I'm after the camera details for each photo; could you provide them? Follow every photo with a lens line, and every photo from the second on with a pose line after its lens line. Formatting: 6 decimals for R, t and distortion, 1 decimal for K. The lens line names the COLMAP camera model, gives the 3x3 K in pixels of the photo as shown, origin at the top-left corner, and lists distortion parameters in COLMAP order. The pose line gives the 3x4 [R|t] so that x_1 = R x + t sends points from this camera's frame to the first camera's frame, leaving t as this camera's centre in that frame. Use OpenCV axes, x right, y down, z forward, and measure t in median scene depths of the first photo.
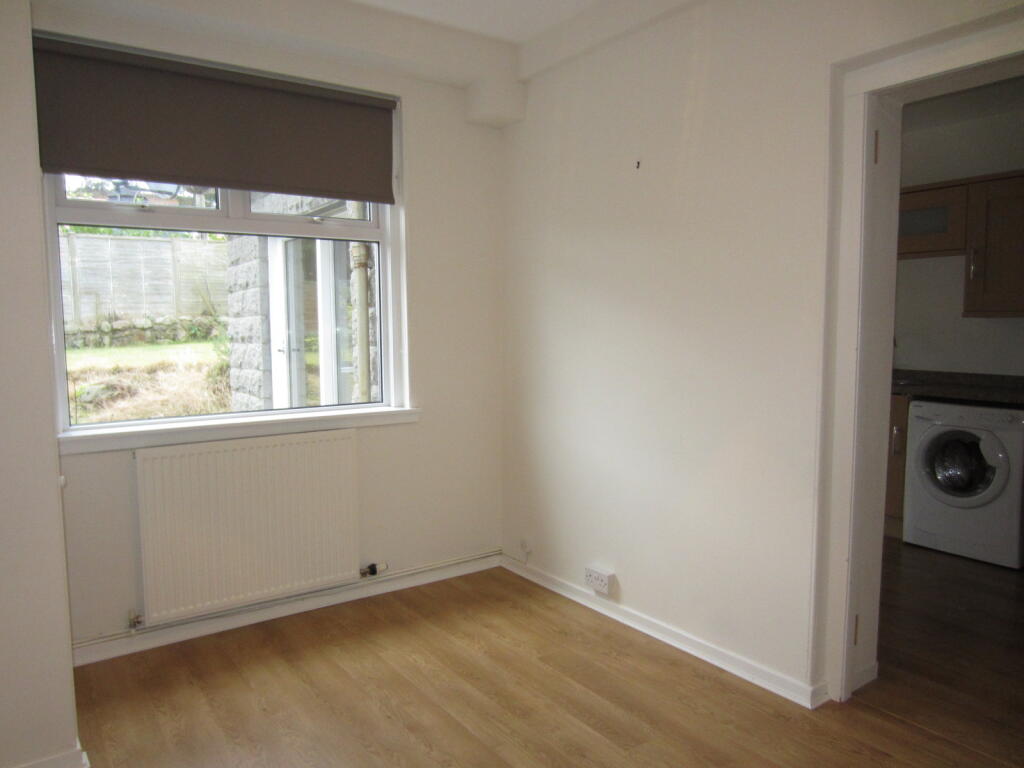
lens RADIAL K [[724.1, 0, 512.0], [0, 724.1, 384.0], [0, 0, 1]] dist [-0.002800, 0.000837]
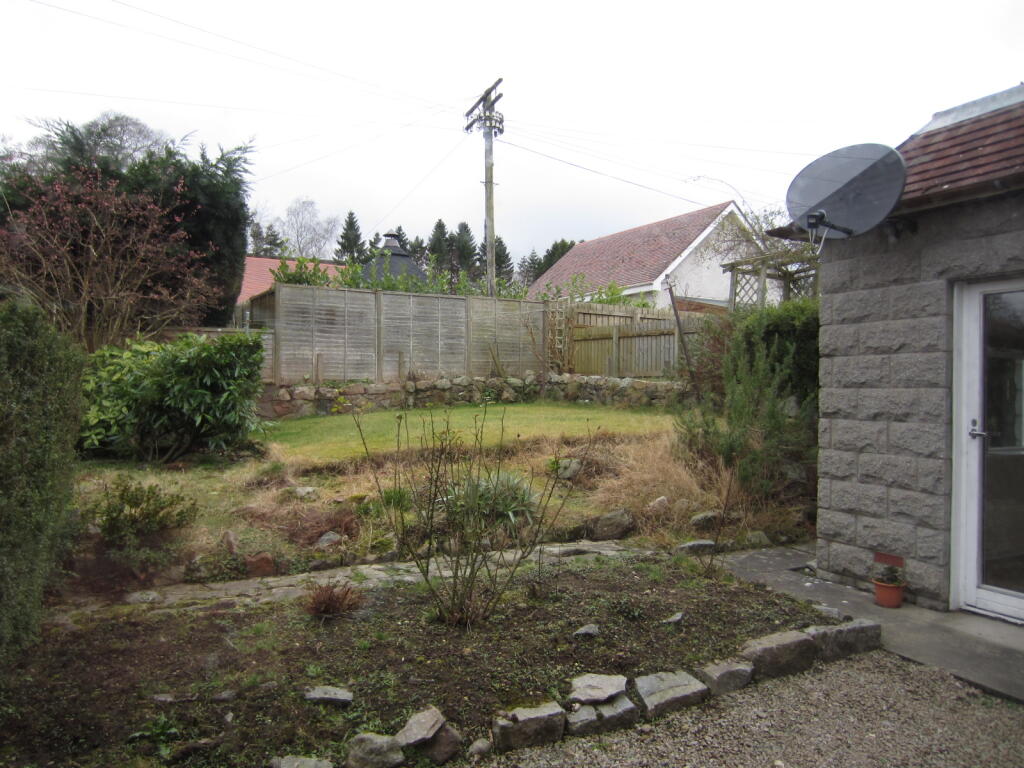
lens RADIAL K [[724.1, 0, 512.0], [0, 724.1, 384.0], [0, 0, 1]] dist [-0.002800, 0.000837]
pose [[0.991279, 0.019144, -0.130386, -0.297054], [-0.030013, 0.996187, -0.081915, -0.008218], [0.128321, 0.085114, 0.988074, 0.069604]]
